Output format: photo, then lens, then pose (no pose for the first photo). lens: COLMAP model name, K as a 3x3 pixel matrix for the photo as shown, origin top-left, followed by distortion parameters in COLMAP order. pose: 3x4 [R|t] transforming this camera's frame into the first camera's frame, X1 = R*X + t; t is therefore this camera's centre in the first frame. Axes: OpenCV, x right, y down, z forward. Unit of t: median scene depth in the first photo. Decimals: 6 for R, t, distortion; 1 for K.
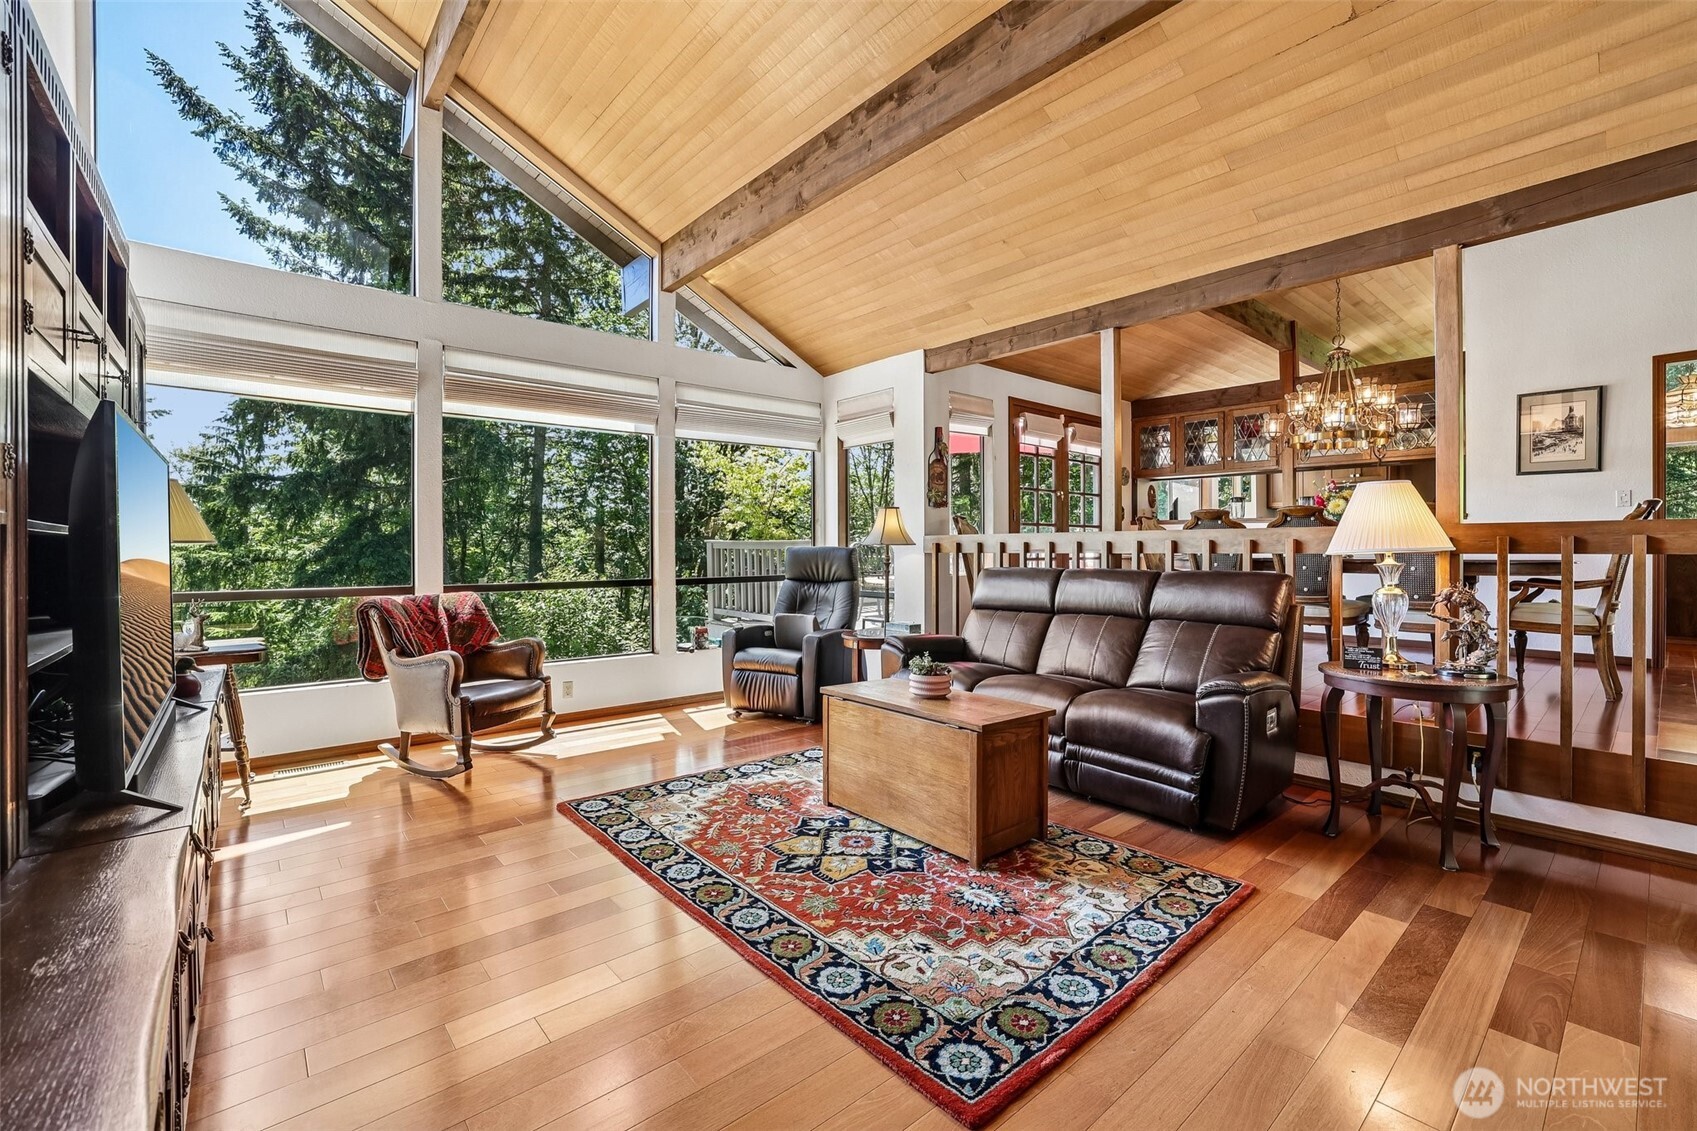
lens RADIAL K [[719.5, 0, 847.5], [0, 719.5, 543.4], [0, 0, 1]] dist [-0.001312, -0.000121]
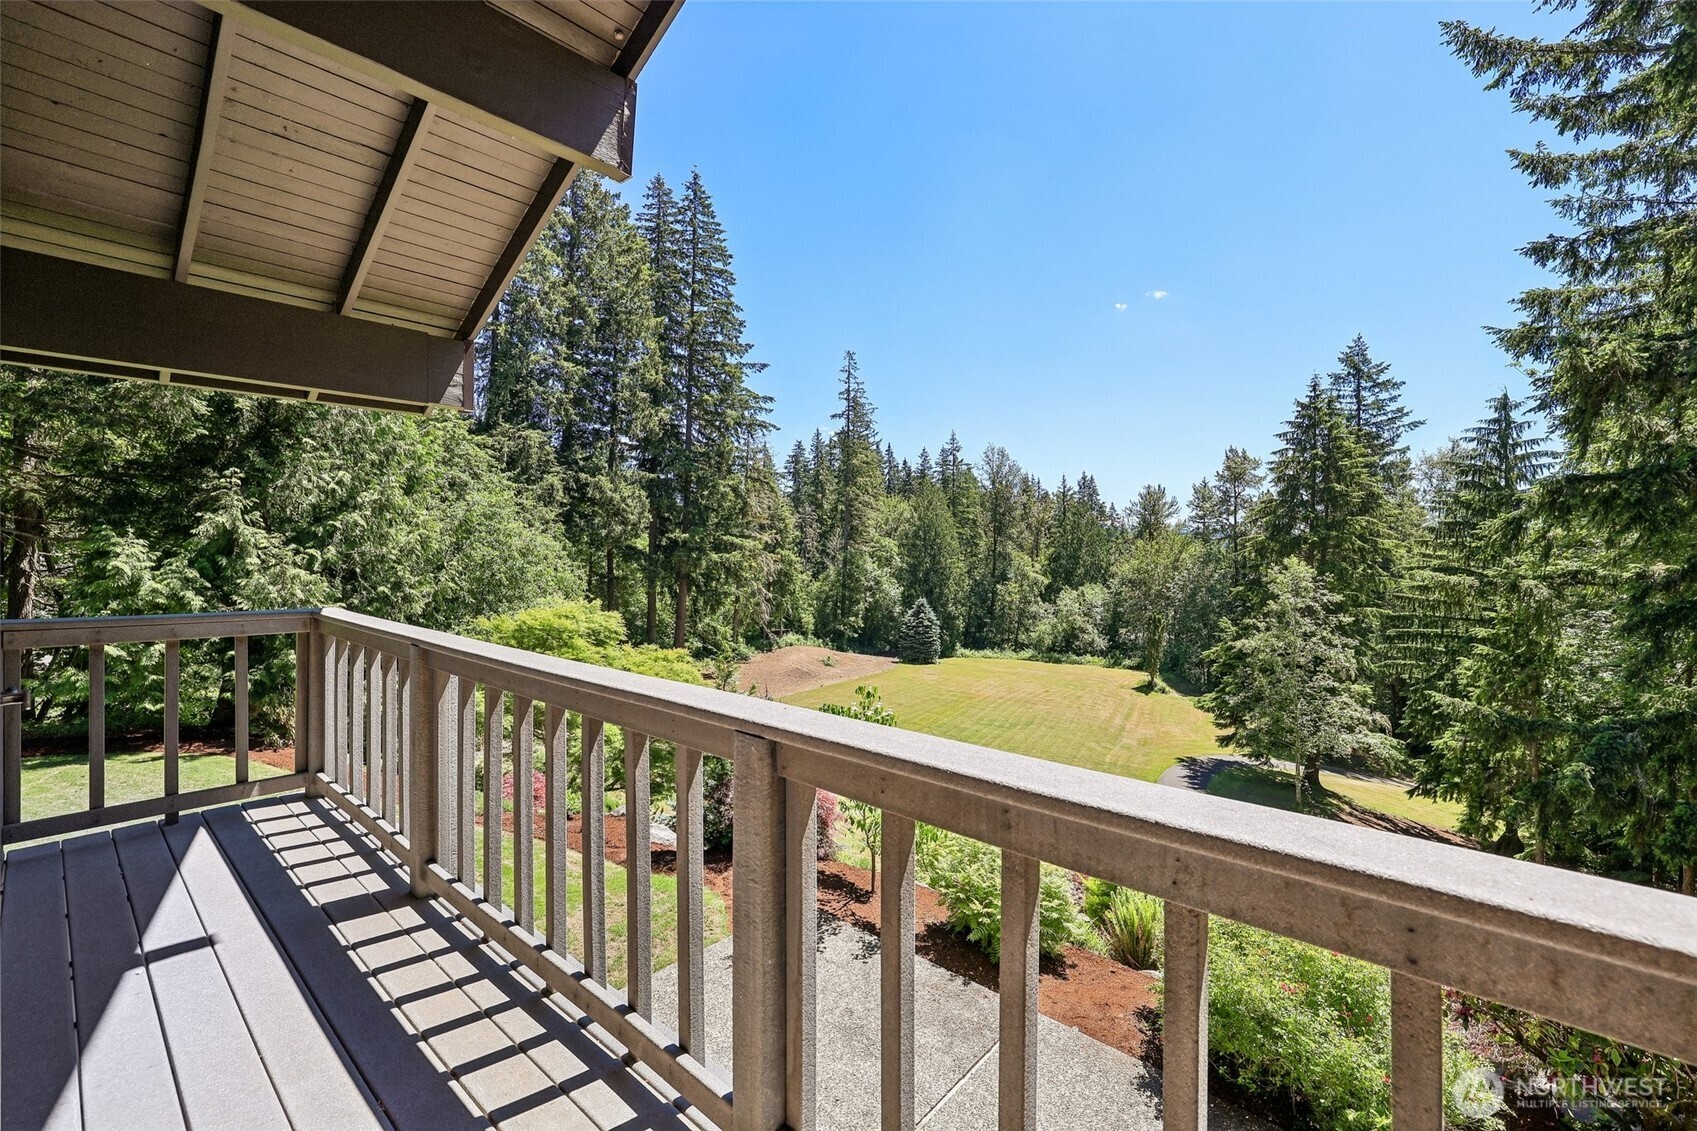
lens RADIAL K [[737.1, 0, 845.9], [0, 737.1, 549.2], [0, 0, 1]] dist [-0.041678, 0.012877]
pose [[0.145625, 0.007774, -0.989309, -0.142673], [-0.003862, 0.999966, 0.007289, -0.015308], [0.989332, 0.002760, 0.145650, 0.094245]]
